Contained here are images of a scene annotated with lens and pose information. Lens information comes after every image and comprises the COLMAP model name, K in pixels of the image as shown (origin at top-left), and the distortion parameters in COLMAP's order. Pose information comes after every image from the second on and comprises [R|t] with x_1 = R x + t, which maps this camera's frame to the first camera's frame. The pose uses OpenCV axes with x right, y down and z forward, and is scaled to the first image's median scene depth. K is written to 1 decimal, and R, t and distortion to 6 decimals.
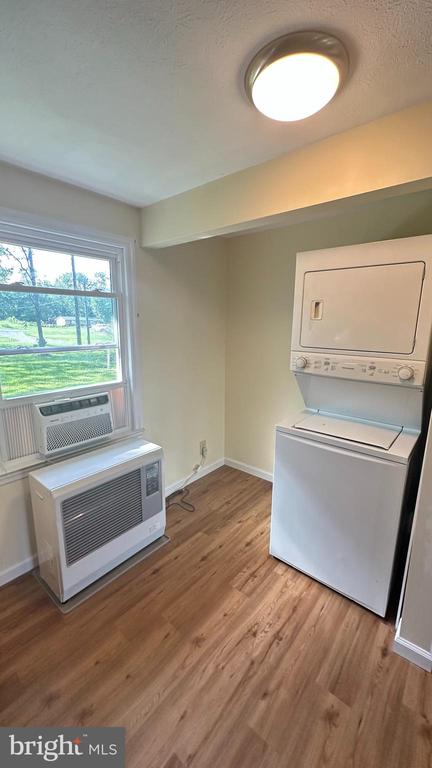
lens RADIAL K [[306.8, 0, 217.2], [0, 306.8, 383.5], [0, 0, 1]] dist [-0.004173, 0.000770]
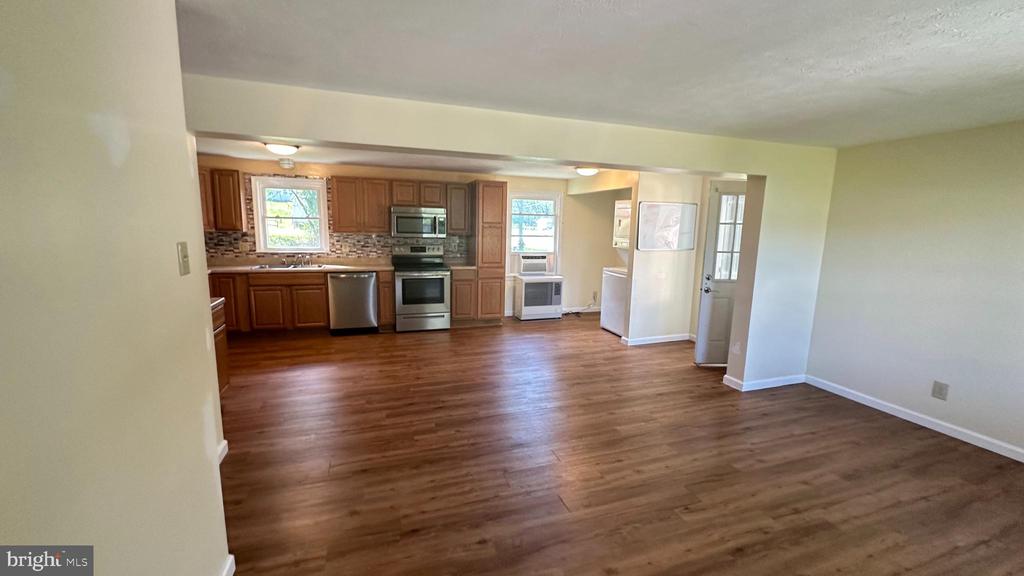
lens RADIAL K [[409.1, 0, 513.3], [0, 409.1, 289.2], [0, 0, 1]] dist [-0.004173, 0.000770]
pose [[0.860860, 0.093636, -0.500152, 1.212790], [-0.115111, 0.993278, -0.012173, 0.422025], [0.495651, 0.068052, 0.865852, -2.183573]]
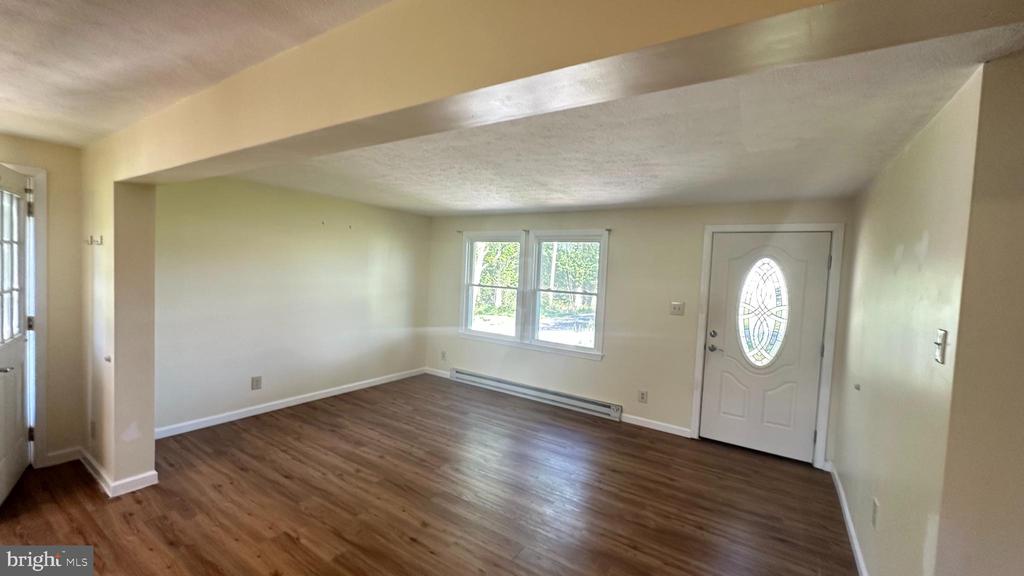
lens RADIAL K [[409.1, 0, 511.3], [0, 409.1, 289.0], [0, 0, 1]] dist [-0.004173, 0.000770]
pose [[-0.118854, -0.053780, 0.991454, -0.373197], [0.139531, 0.987719, 0.070304, 0.155170], [-0.983059, 0.146694, -0.109891, -0.970911]]
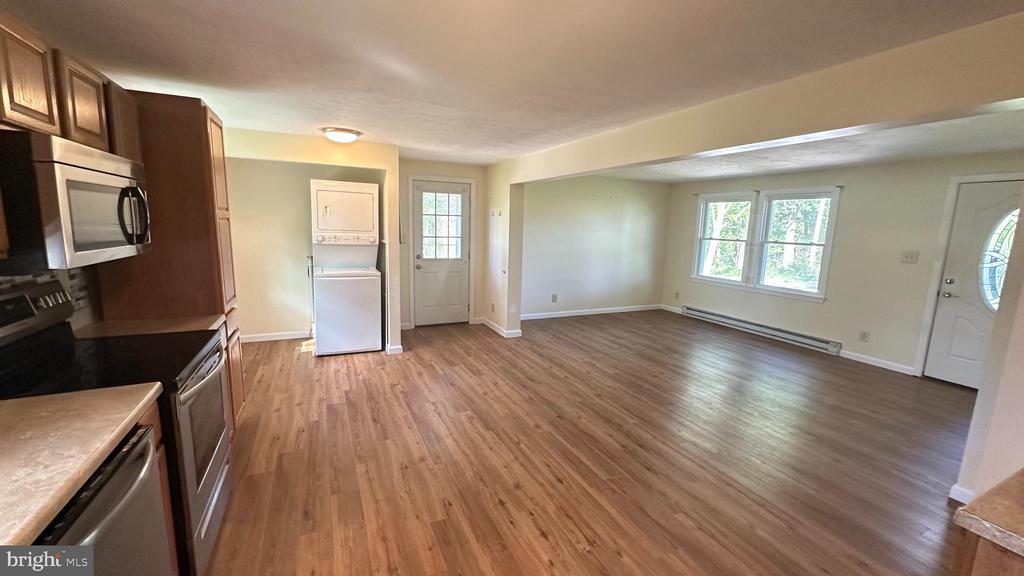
lens RADIAL K [[409.1, 0, 511.8], [0, 409.1, 288.7], [0, 0, 1]] dist [-0.004173, 0.000770]
pose [[0.418068, -0.136019, 0.898175, -1.423883], [0.145944, 0.985940, 0.081379, 0.189356], [-0.896615, 0.097061, 0.432041, -1.008448]]
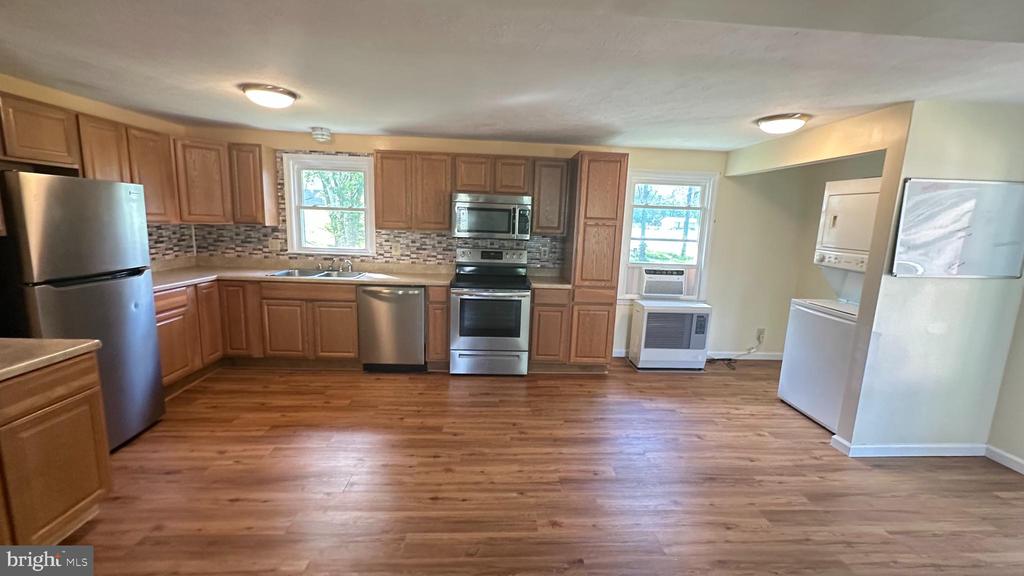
lens RADIAL K [[409.1, 0, 512.6], [0, 409.1, 288.9], [0, 0, 1]] dist [-0.004173, 0.000770]
pose [[0.681486, 0.141591, -0.718004, 0.652444], [-0.171817, 0.984638, 0.031093, 0.248230], [0.711376, 0.102176, 0.695344, -1.247855]]
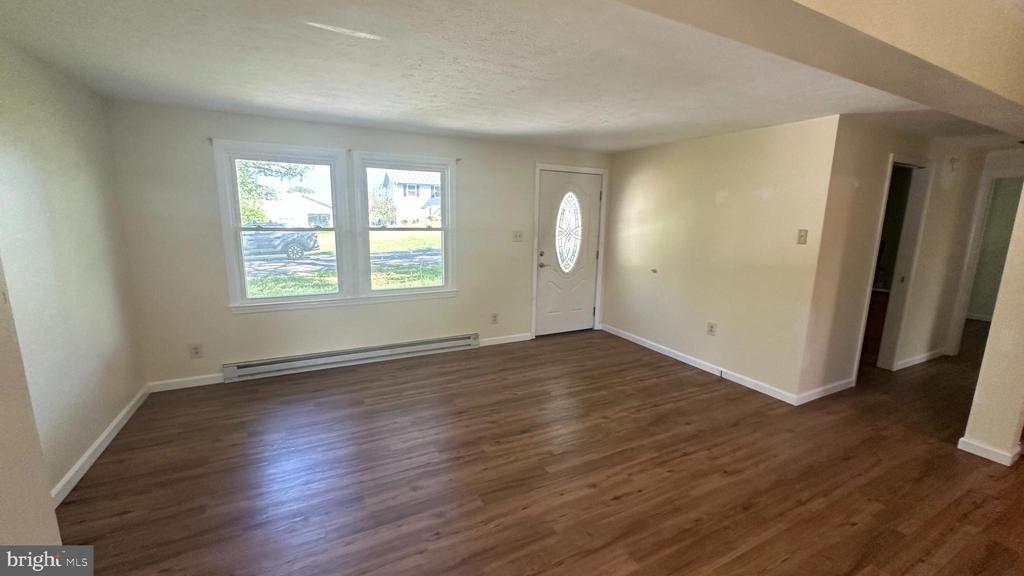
lens RADIAL K [[409.1, 0, 511.9], [0, 409.1, 290.3], [0, 0, 1]] dist [-0.004173, 0.000770]
pose [[-0.923970, -0.089694, 0.371799, 0.762616], [0.050558, 0.934937, 0.351193, -0.039685], [-0.379108, 0.343289, -0.859319, 0.236854]]
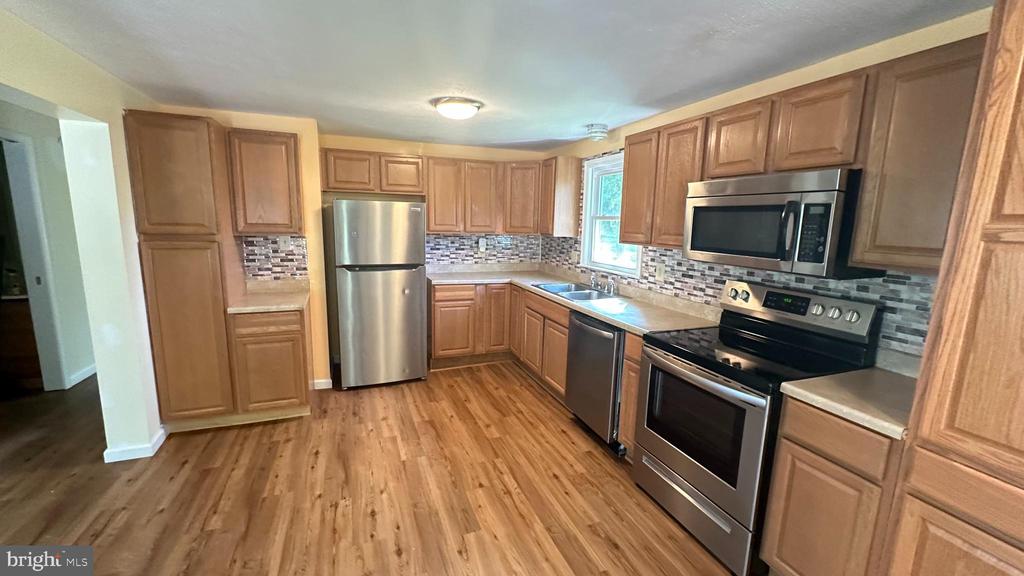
lens RADIAL K [[409.1, 0, 511.1], [0, 409.1, 288.8], [0, 0, 1]] dist [-0.004173, 0.000770]
pose [[-0.475920, 0.130576, -0.869741, 0.210855], [-0.191465, 0.949816, 0.247367, -0.015249], [0.858395, 0.284252, -0.427035, 0.076775]]
